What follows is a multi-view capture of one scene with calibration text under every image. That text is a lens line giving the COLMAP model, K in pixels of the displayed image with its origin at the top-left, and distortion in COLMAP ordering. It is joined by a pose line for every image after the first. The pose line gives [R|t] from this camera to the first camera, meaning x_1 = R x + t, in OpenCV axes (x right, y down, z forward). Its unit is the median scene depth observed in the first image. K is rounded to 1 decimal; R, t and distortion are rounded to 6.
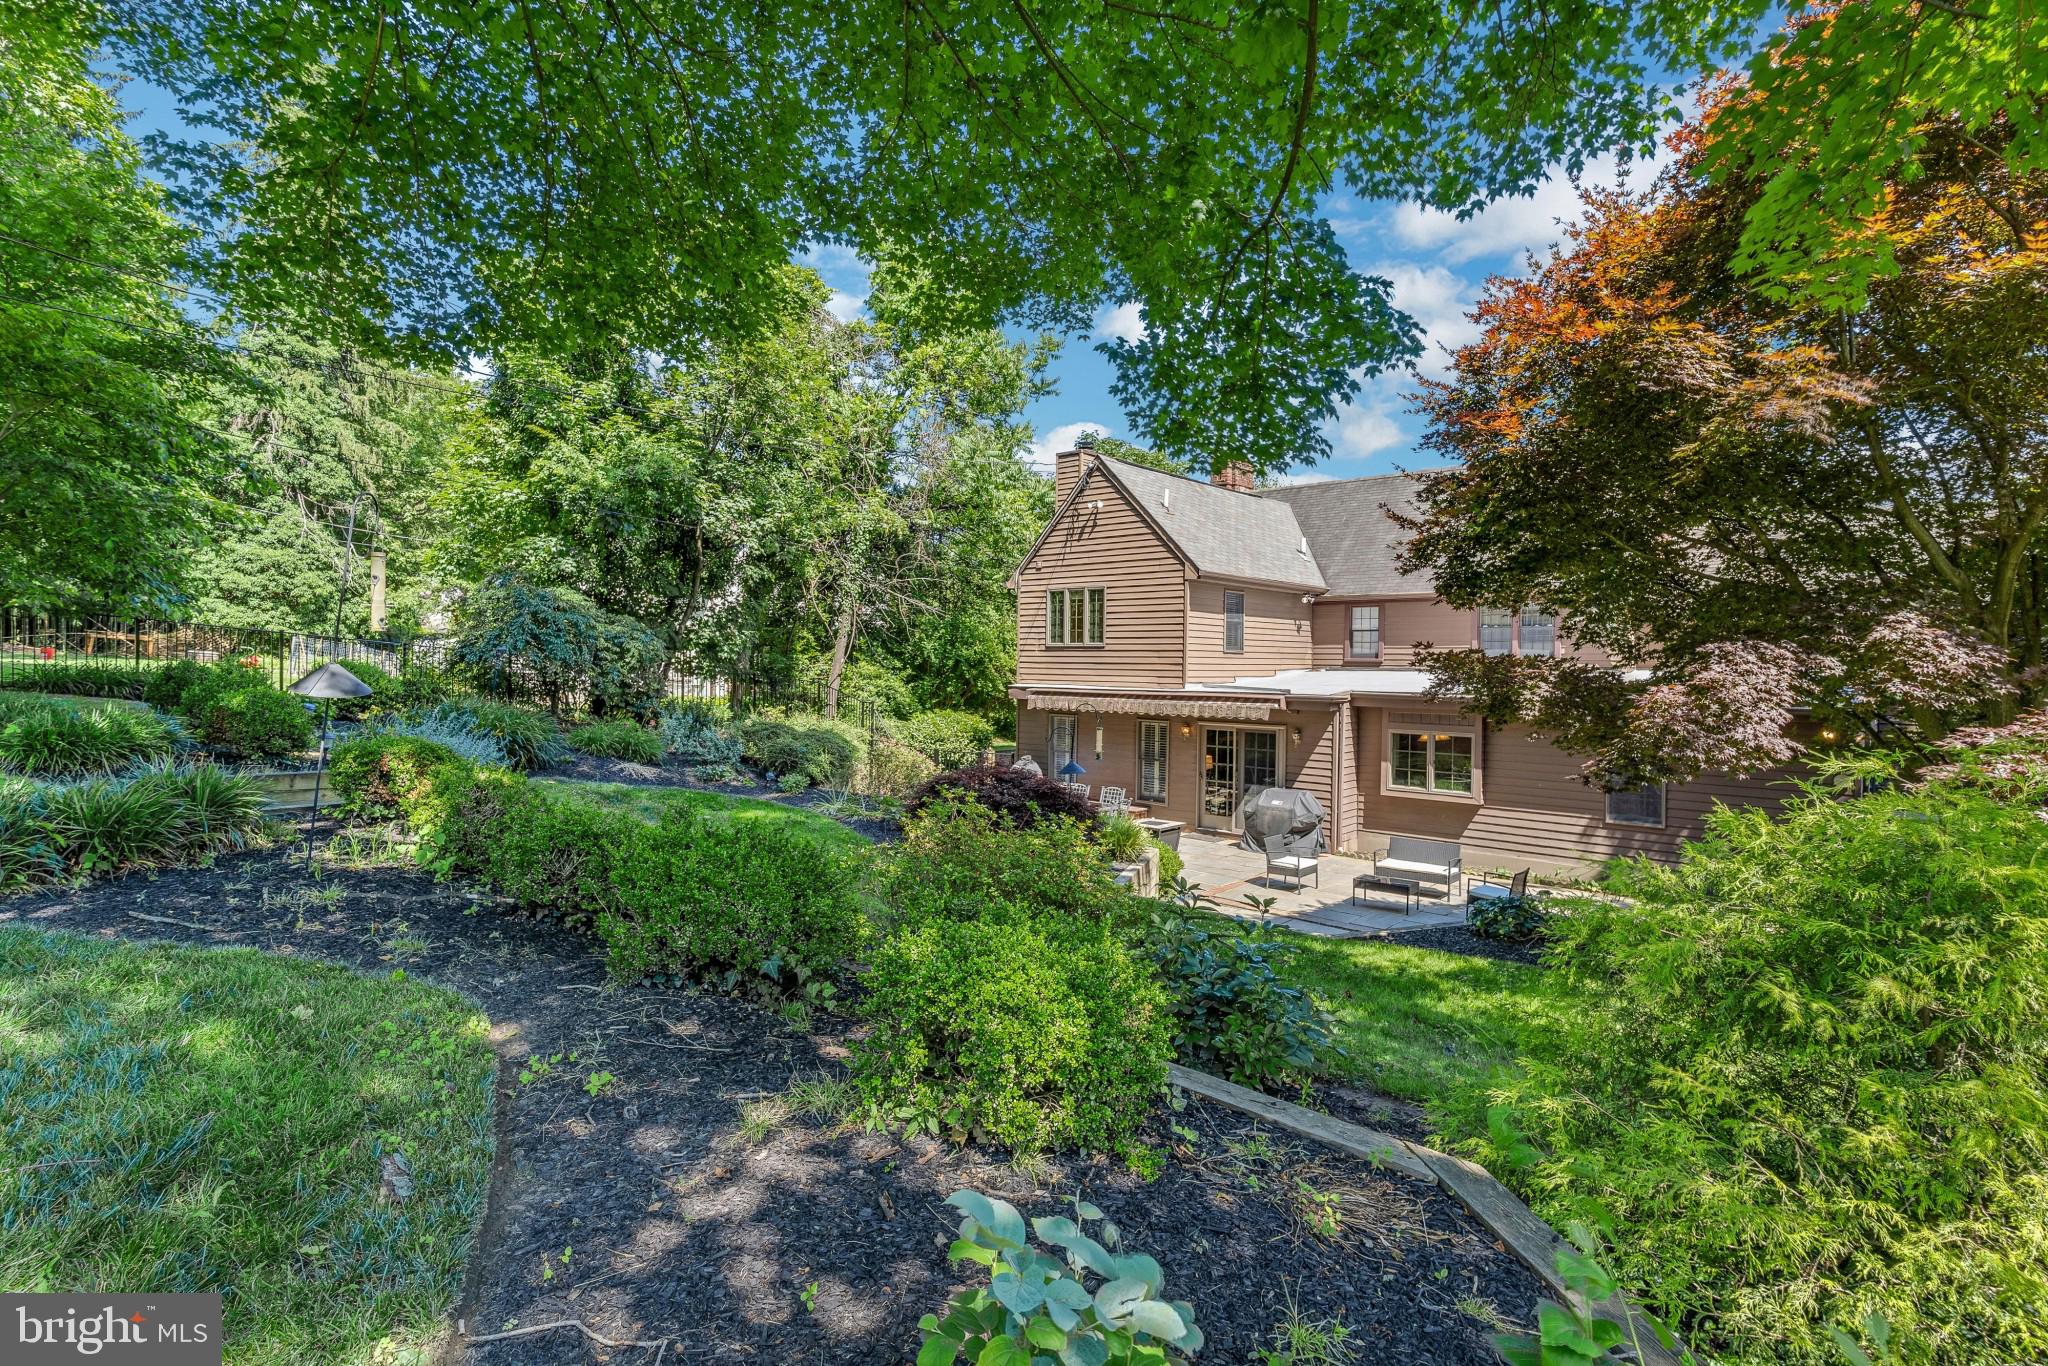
lens RADIAL K [[989.1, 0, 1022.8], [0, 989.1, 672.9], [0, 0, 1]] dist [0.001840, 0.000945]
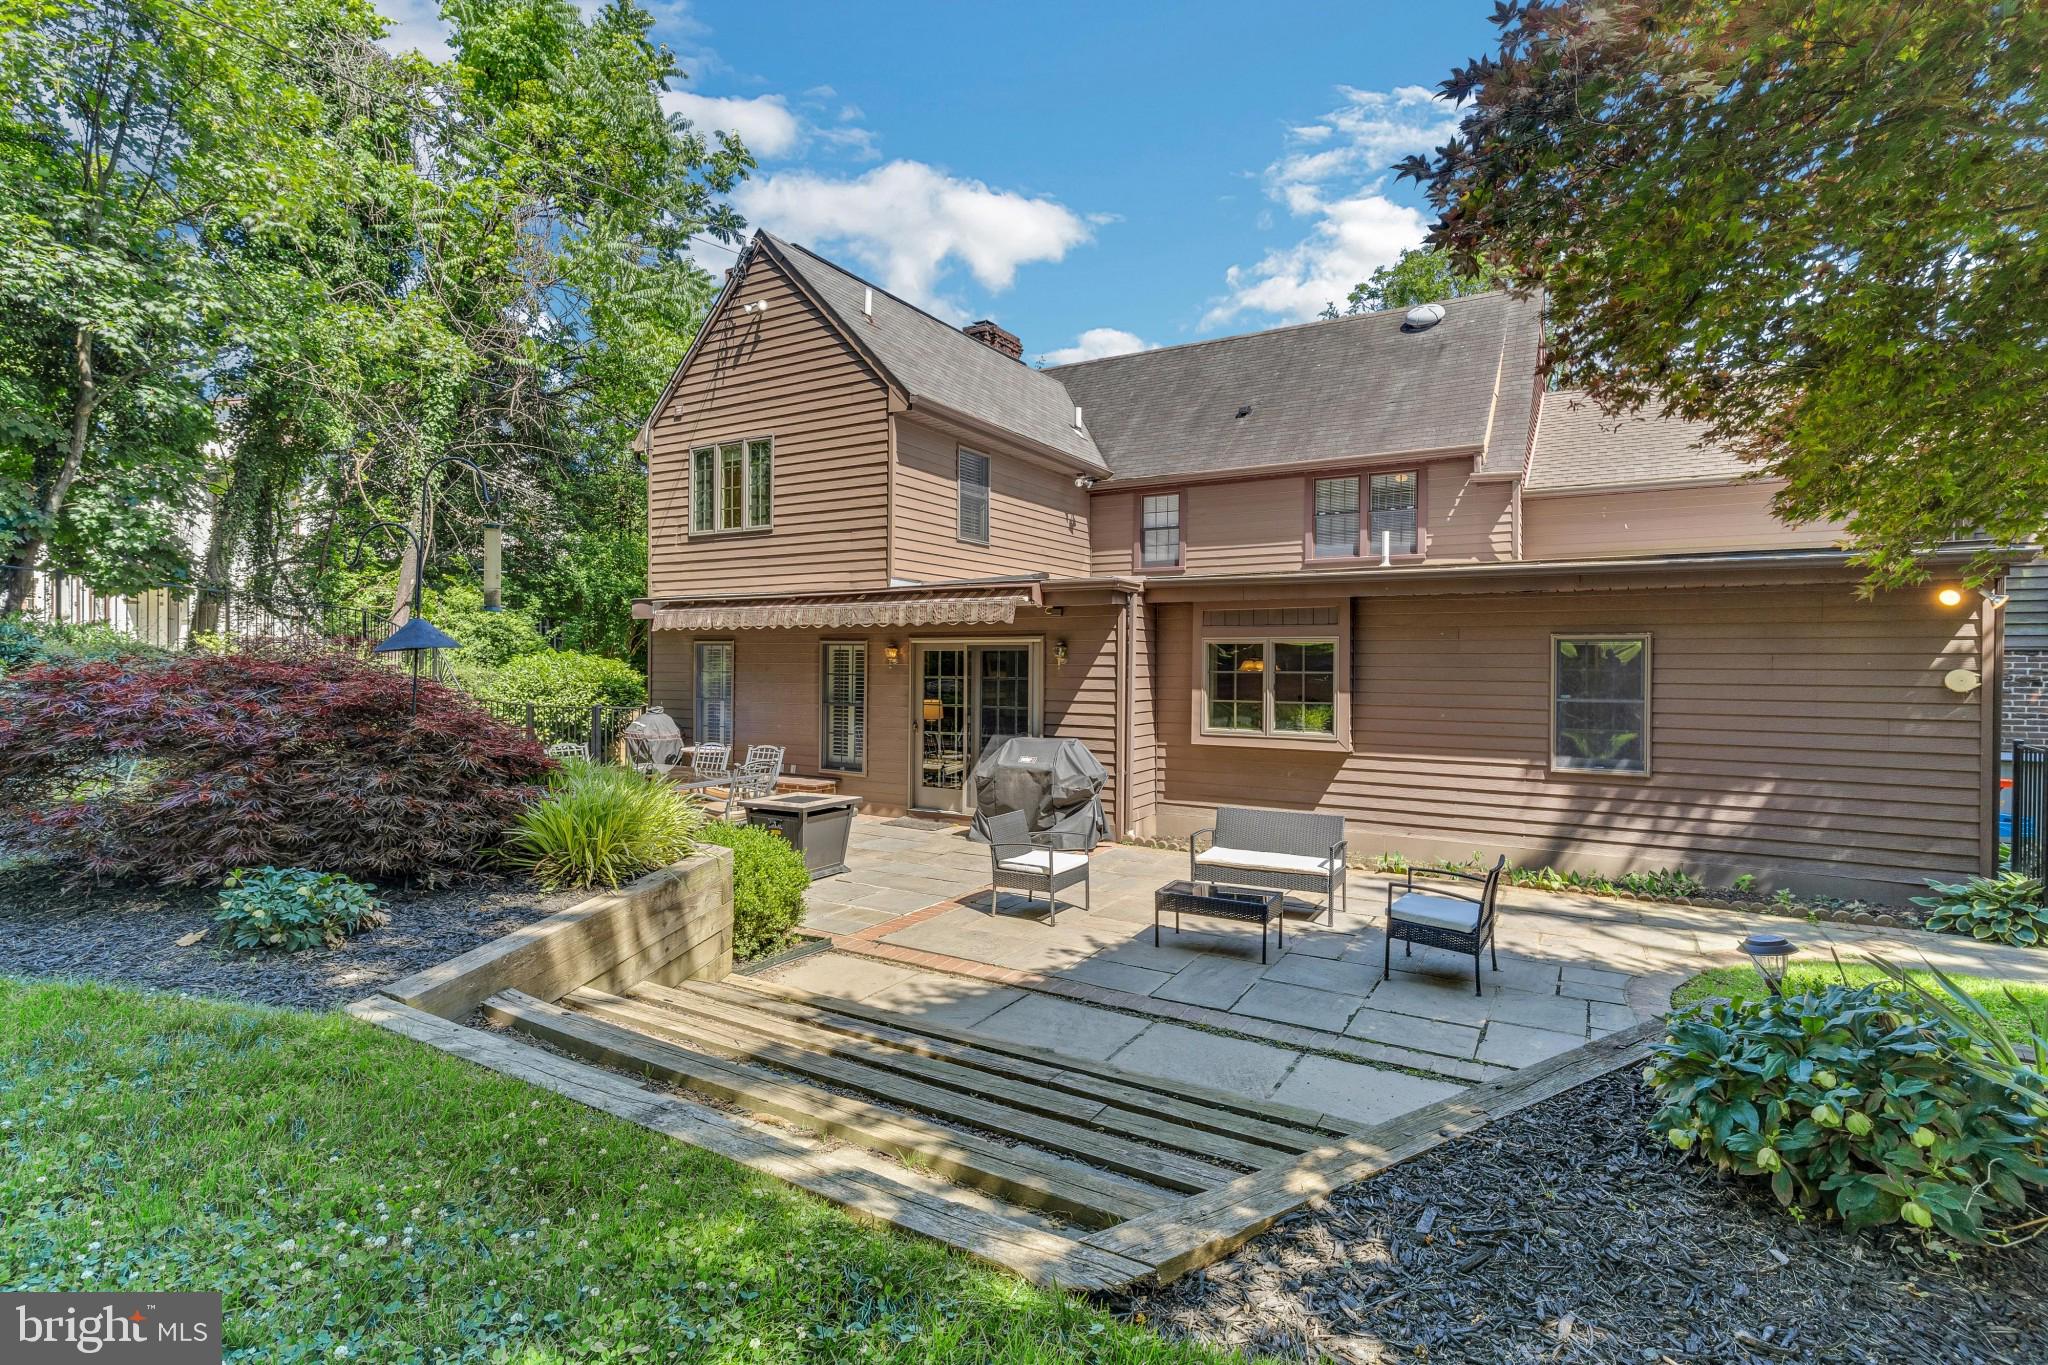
lens RADIAL K [[977.1, 0, 1012.2], [0, 977.1, 674.2], [0, 0, 1]] dist [0.002286, 0.000616]
pose [[0.981558, -0.007830, 0.191005, 0.126663], [0.006939, 0.999962, 0.005337, 0.071217], [-0.191039, -0.003913, 0.981575, 0.395448]]
